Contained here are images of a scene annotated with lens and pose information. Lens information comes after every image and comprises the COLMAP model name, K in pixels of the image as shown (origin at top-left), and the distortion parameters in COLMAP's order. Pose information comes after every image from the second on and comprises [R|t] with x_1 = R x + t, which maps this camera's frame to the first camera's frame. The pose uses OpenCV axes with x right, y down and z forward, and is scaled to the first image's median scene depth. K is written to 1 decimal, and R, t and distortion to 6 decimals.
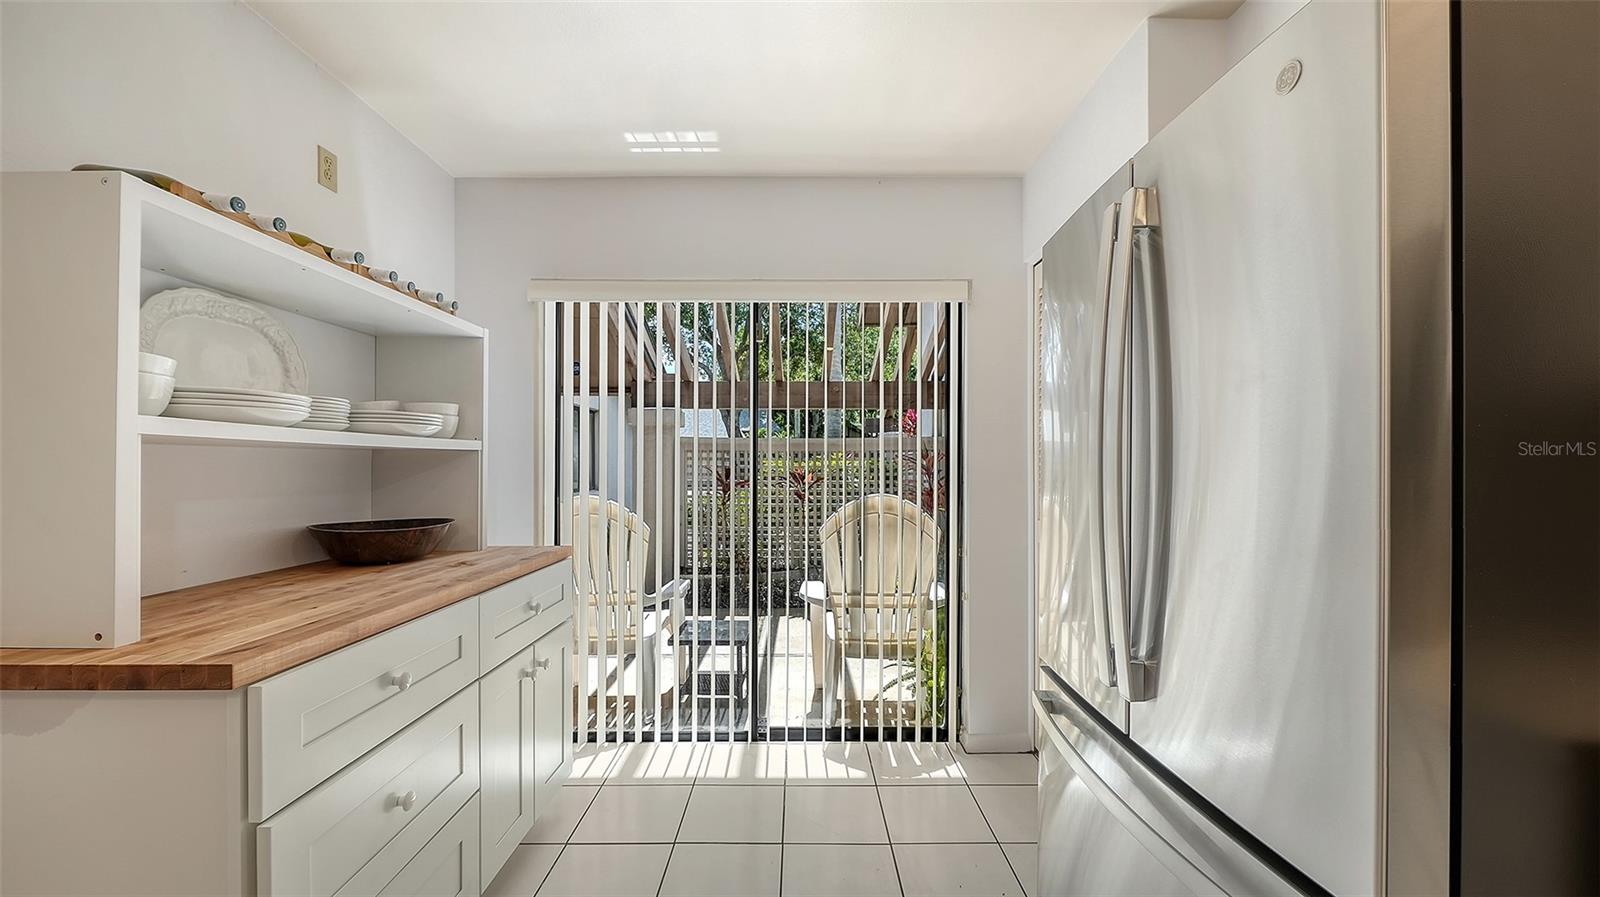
lens RADIAL K [[591.0, 0, 799.5], [0, 591.0, 455.3], [0, 0, 1]] dist [0.000638, 0.000076]
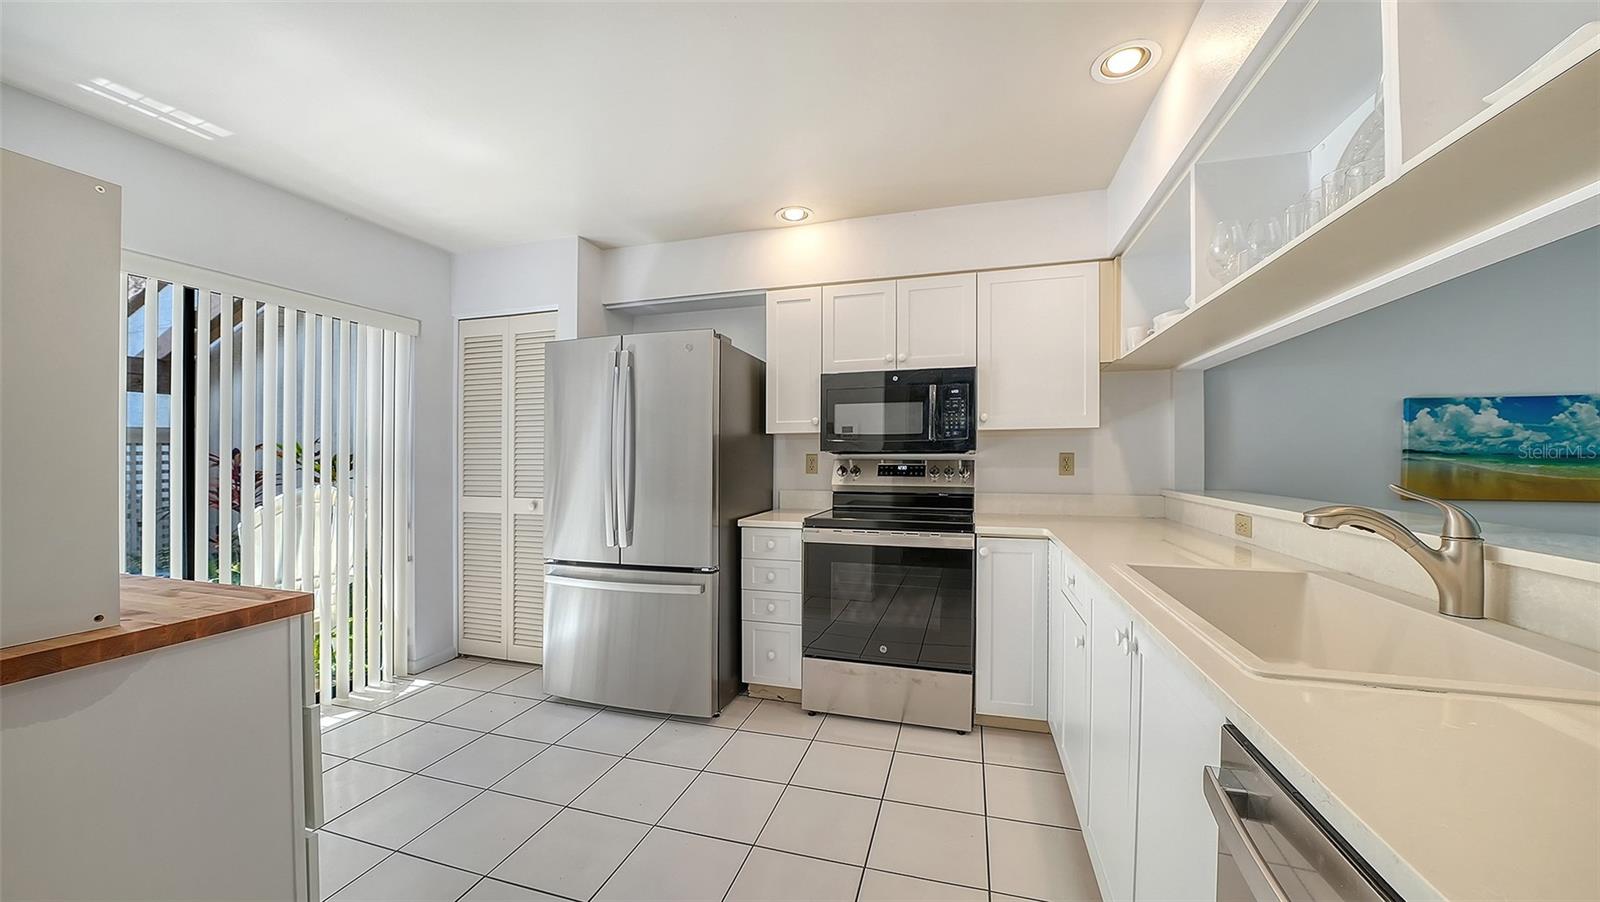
lens RADIAL K [[579.3, 0, 802.0], [0, 579.3, 452.7], [0, 0, 1]] dist [-0.002213, -0.000155]
pose [[0.280024, 0.003026, 0.959988, -0.807079], [-0.005153, 0.999985, -0.001649, 0.001689], [-0.959979, -0.004485, 0.280035, -0.222856]]
